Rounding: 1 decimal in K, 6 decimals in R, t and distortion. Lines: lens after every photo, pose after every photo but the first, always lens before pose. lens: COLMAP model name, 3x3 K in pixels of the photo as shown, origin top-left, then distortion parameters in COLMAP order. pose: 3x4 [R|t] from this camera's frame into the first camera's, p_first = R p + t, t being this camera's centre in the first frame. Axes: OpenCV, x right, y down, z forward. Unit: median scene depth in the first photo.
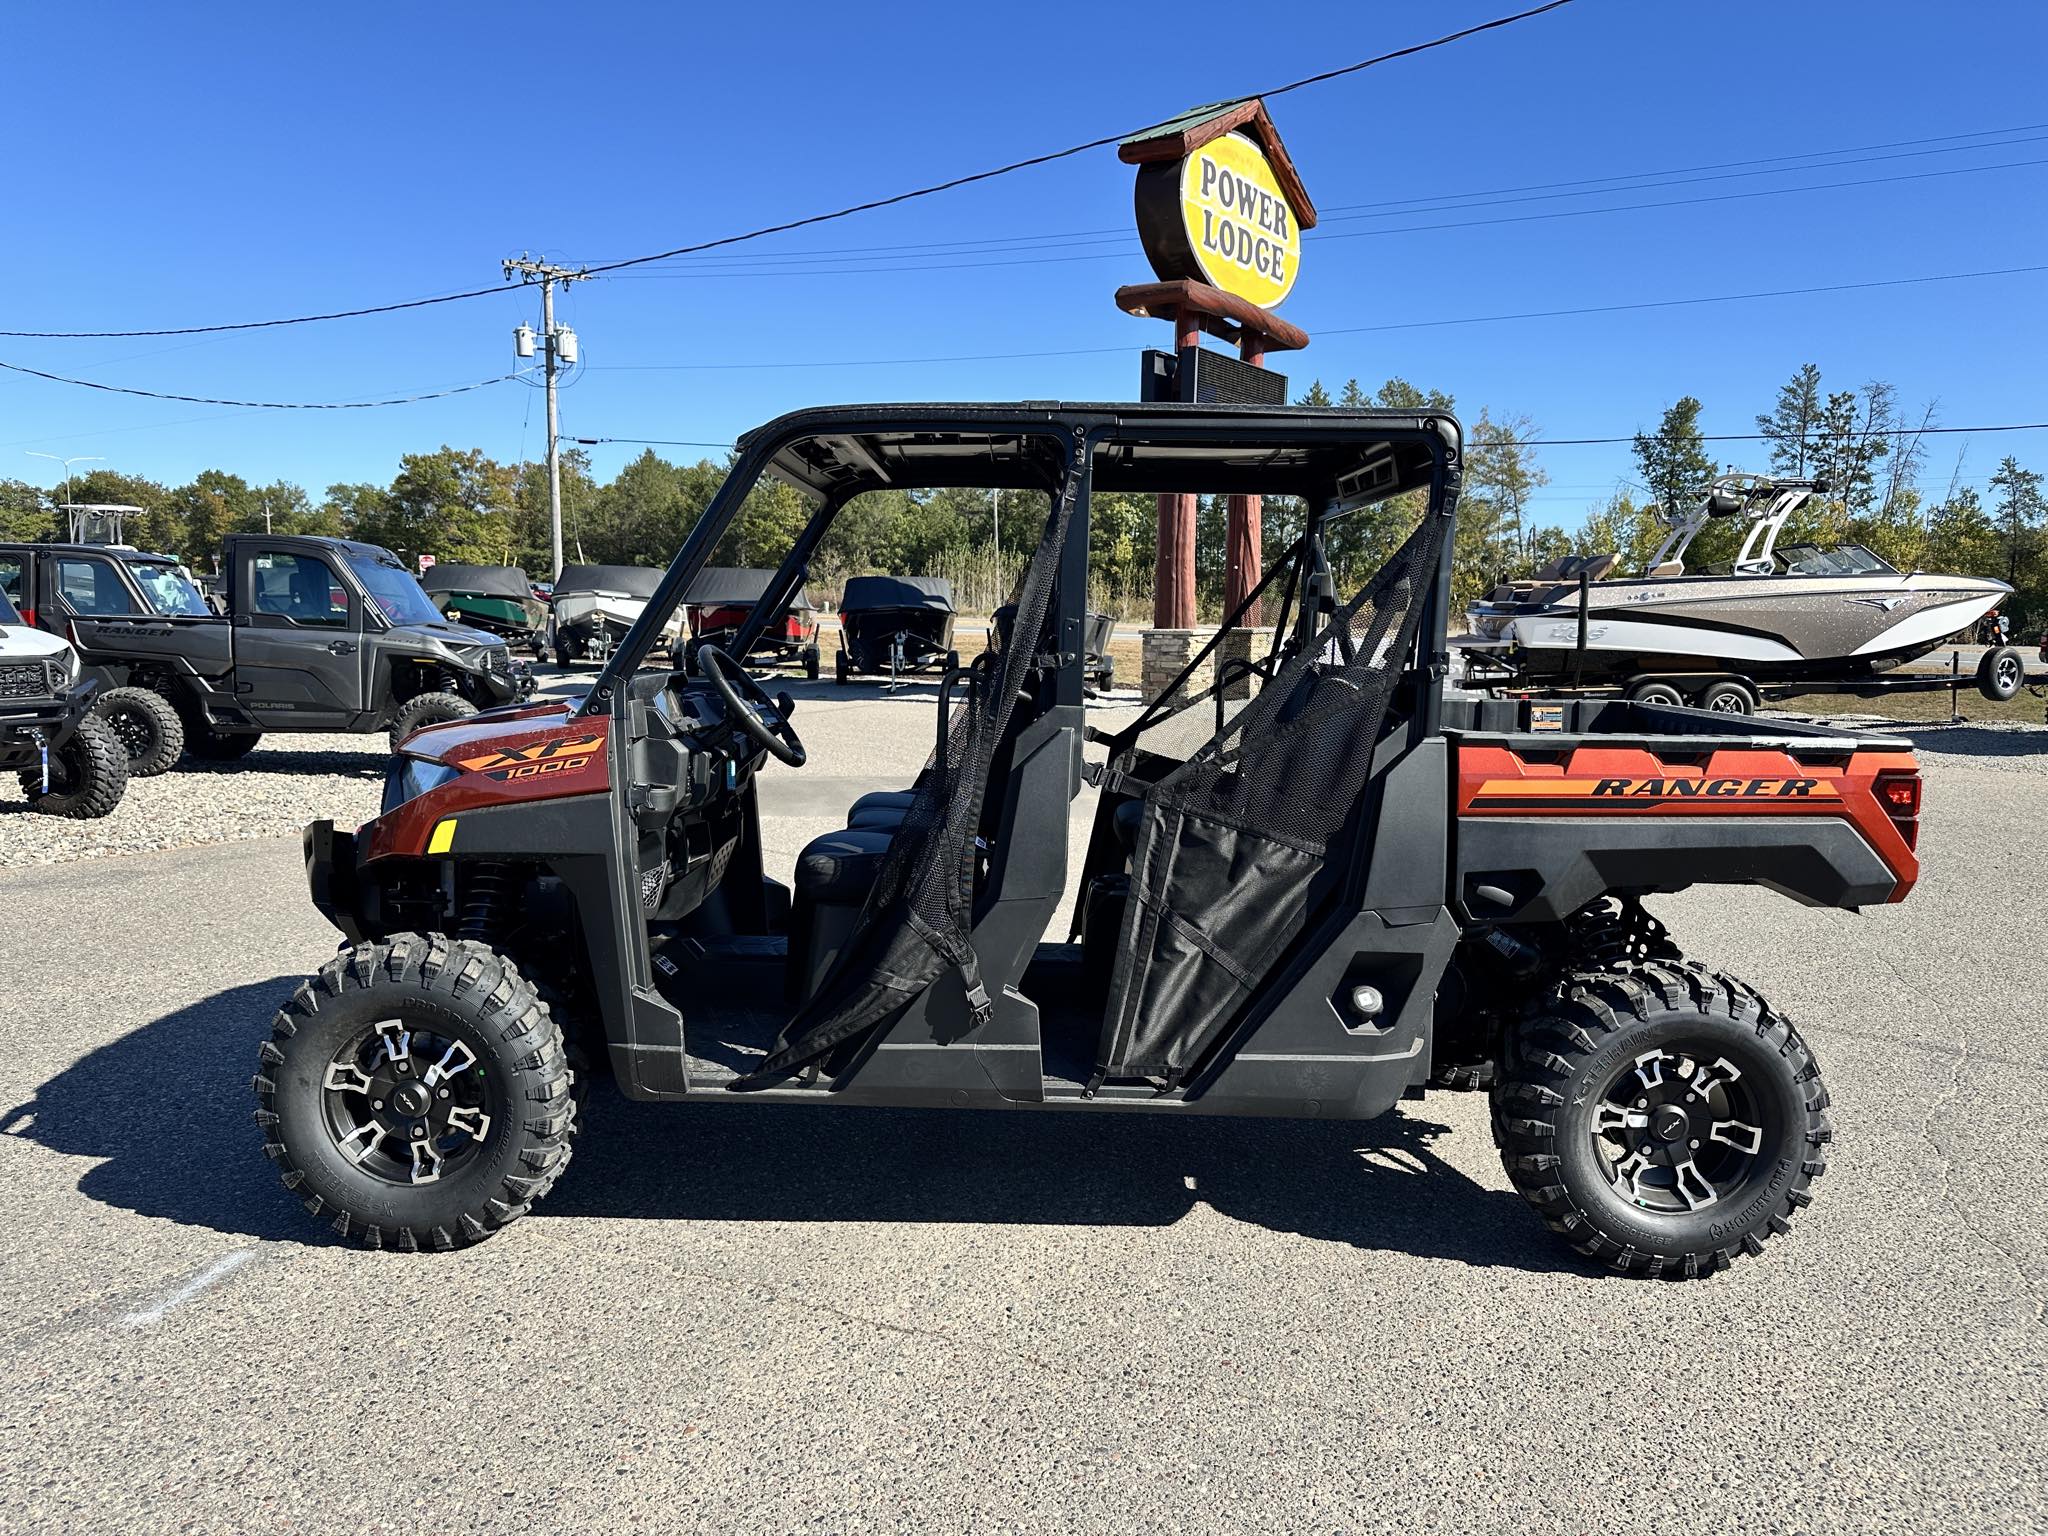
lens RADIAL K [[1445.6, 0, 1025.9], [0, 1445.6, 766.5], [0, 0, 1]] dist [0.006289, -0.011527]
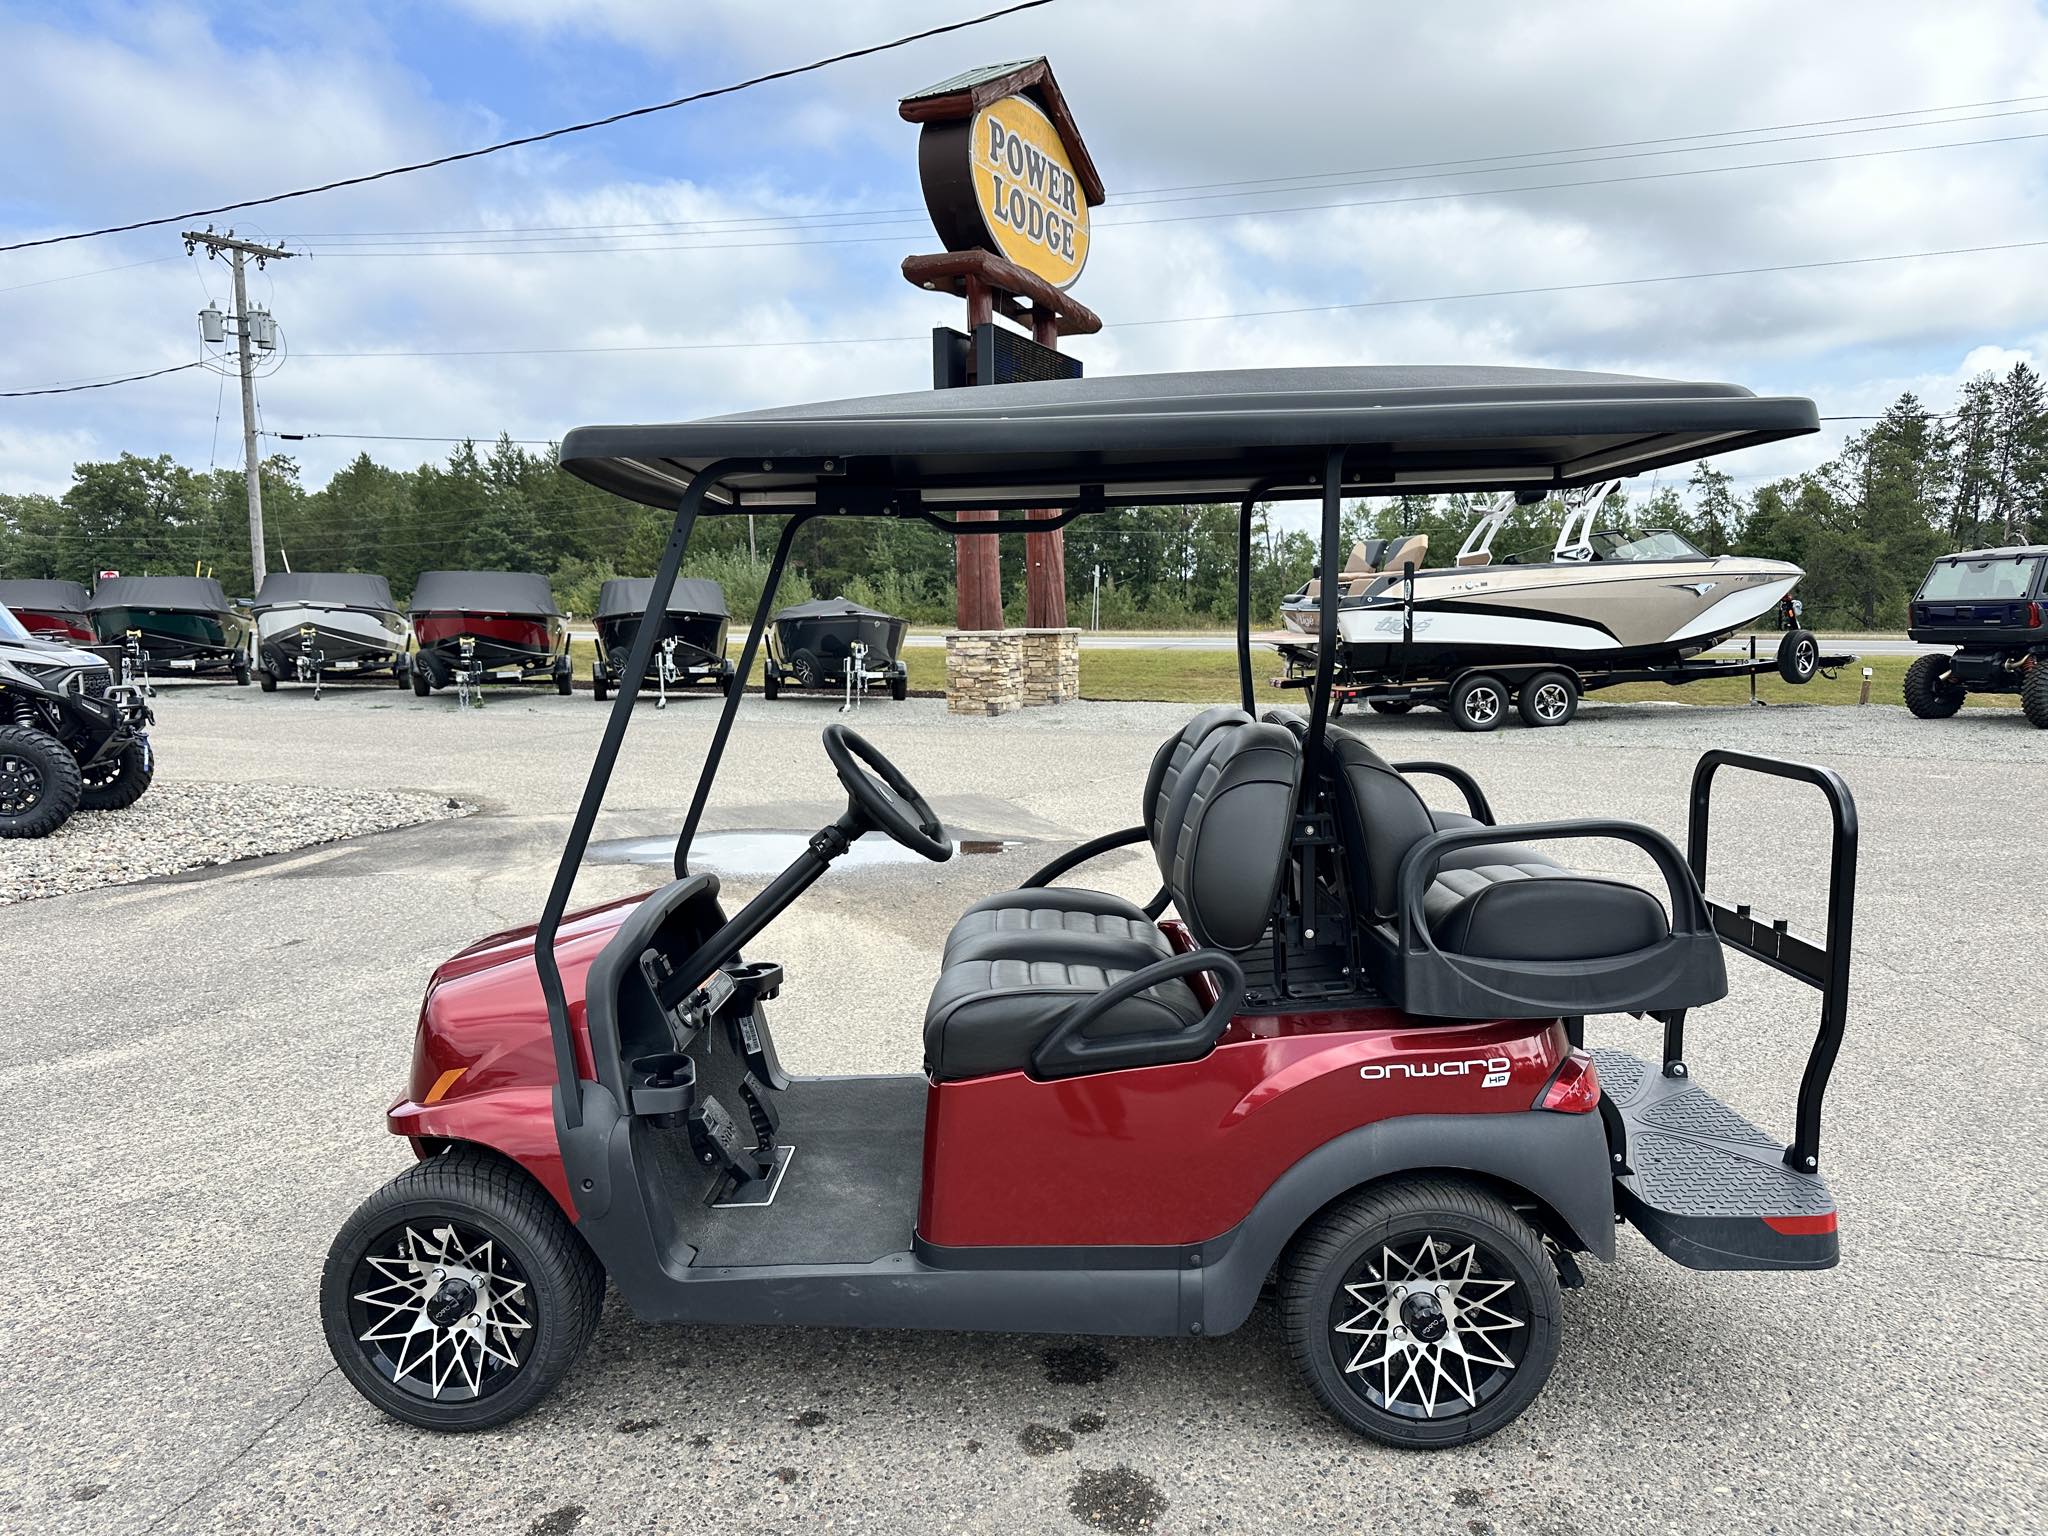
lens RADIAL K [[1448.5, 0, 1023.4], [0, 1448.5, 769.8], [0, 0, 1]] dist [0.002769, -0.006315]
pose [[0.985848, -0.036522, 0.163615, -0.022706], [0.037082, 0.999312, -0.000370, -0.005658], [-0.163489, 0.006432, 0.986524, 0.087740]]
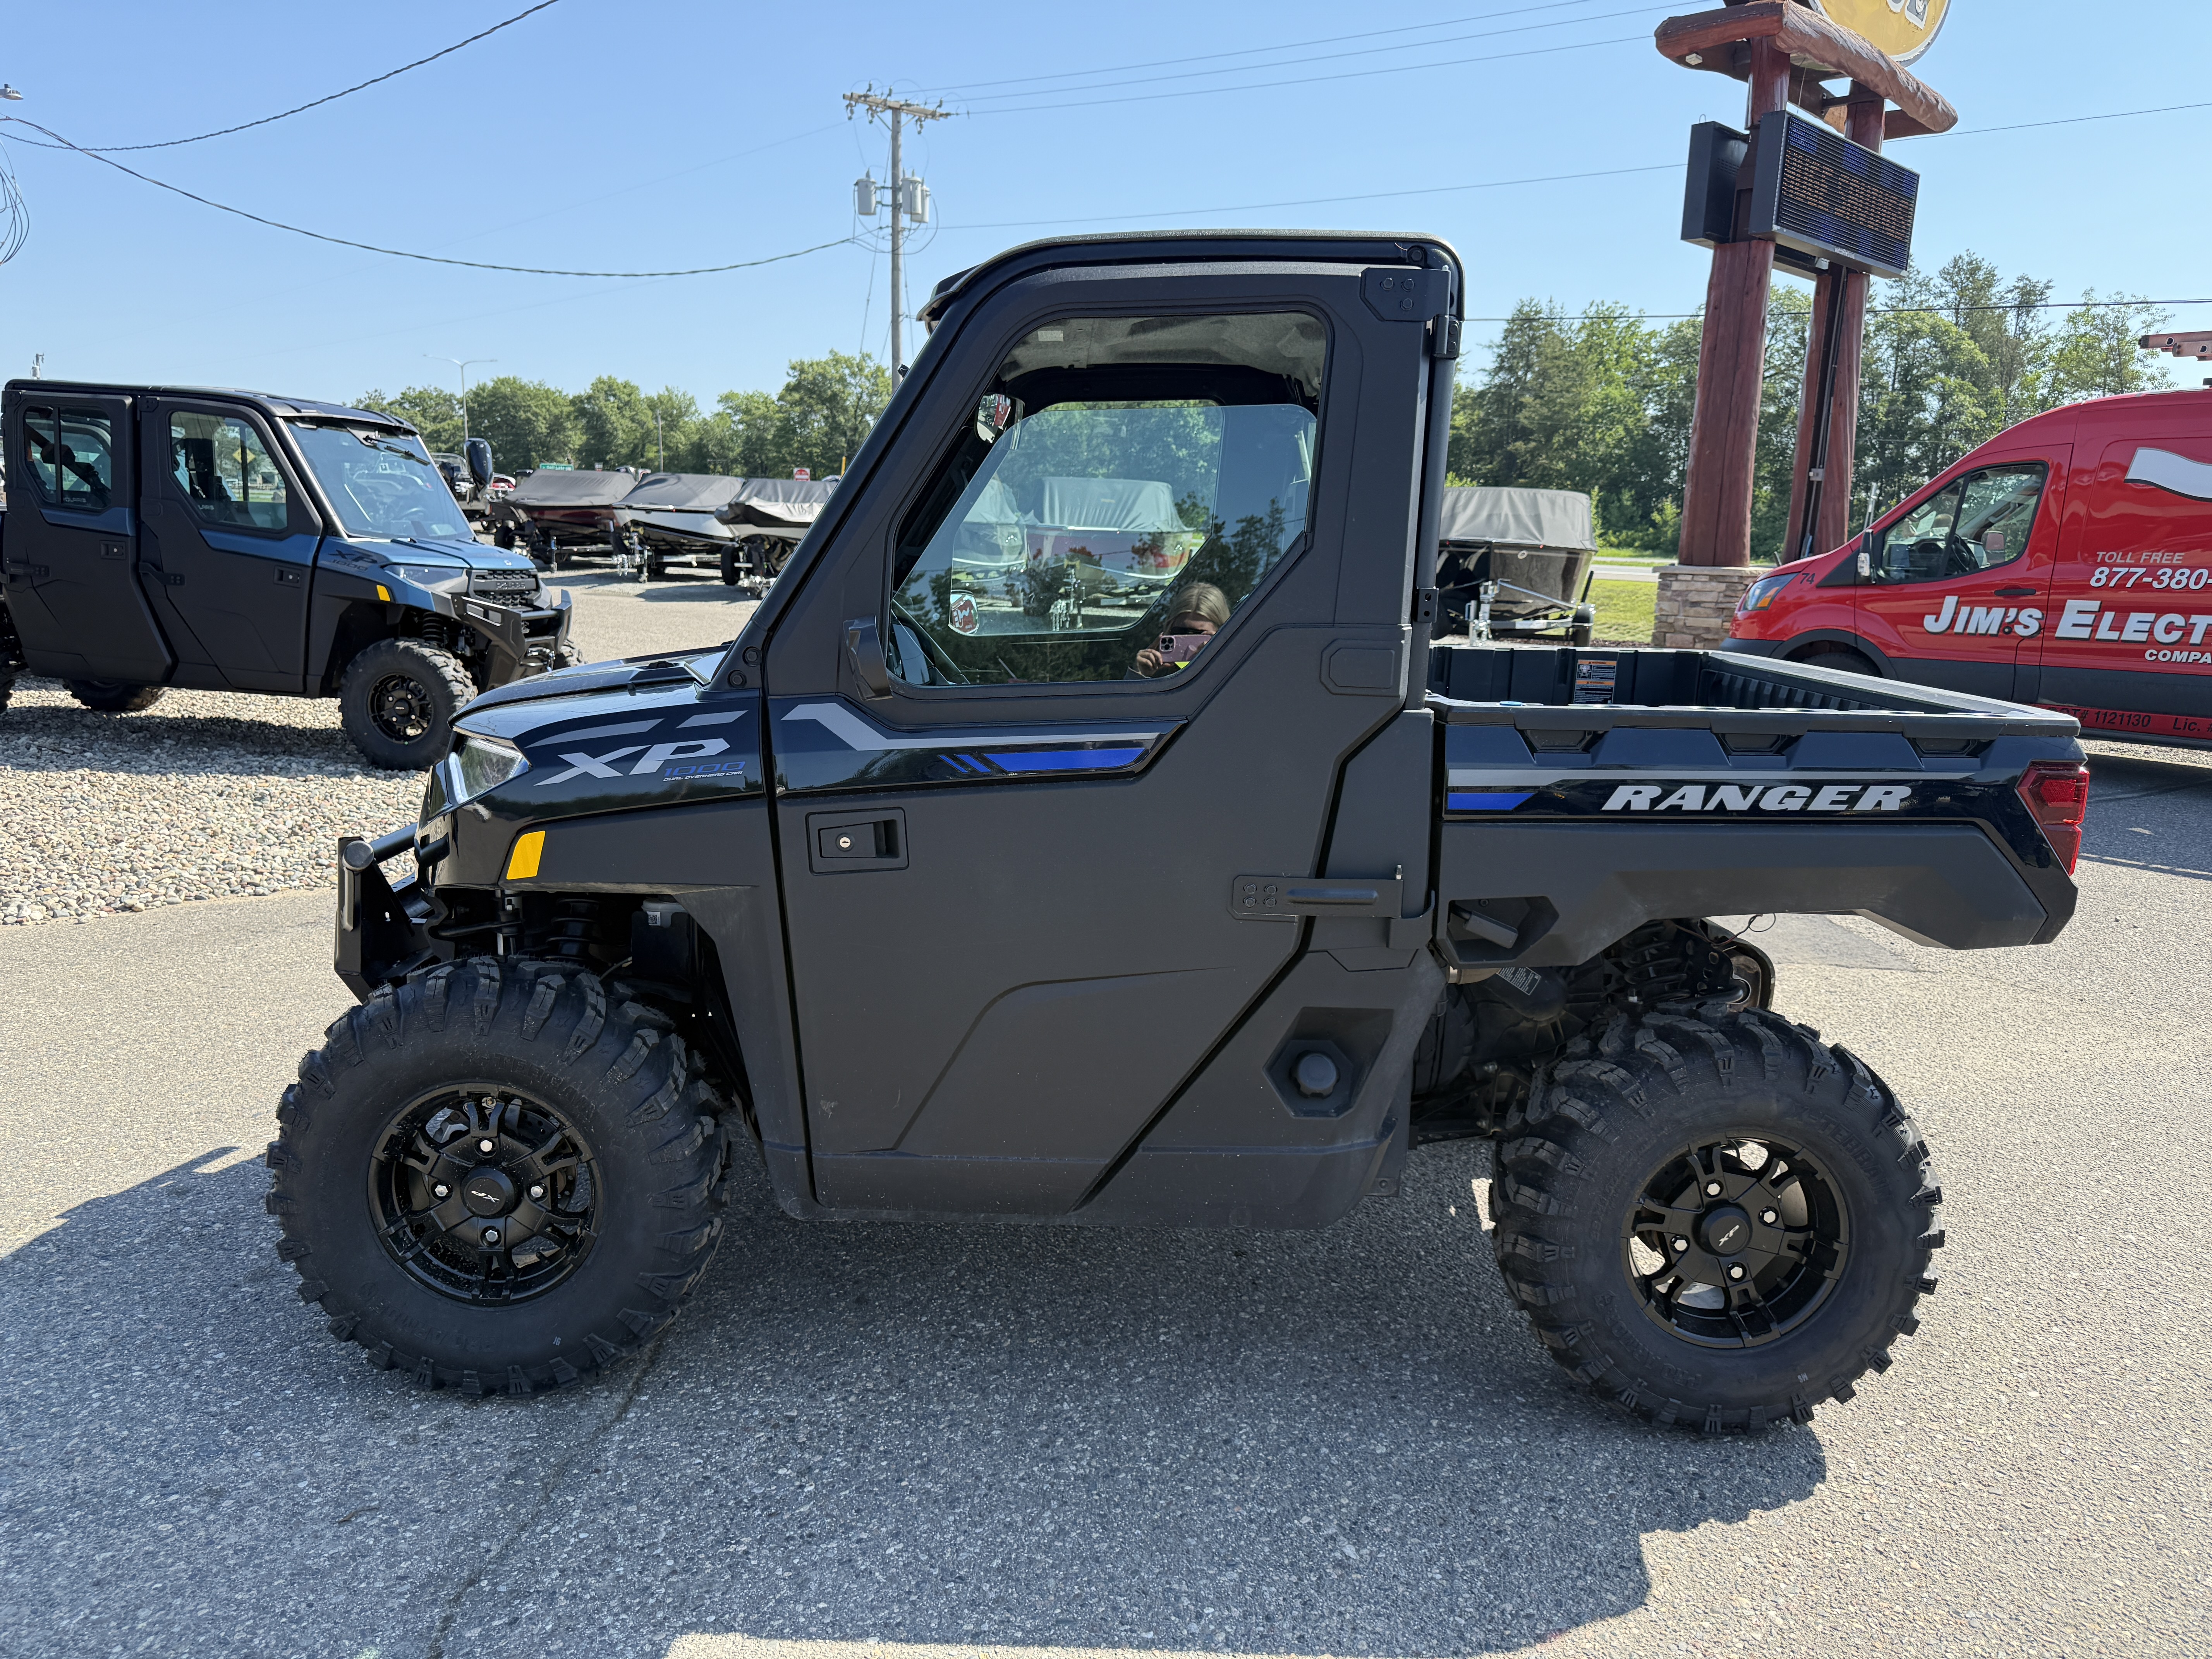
lens RADIAL K [[1563.6, 0, 1107.7], [0, 1563.6, 831.9], [0, 0, 1]] dist [0.034123, -0.002446]
pose [[0.976227, 0.059569, -0.208403, -0.006690], [-0.043311, 0.995713, 0.081727, -0.023068], [0.212378, -0.070758, 0.974622, 0.243905]]
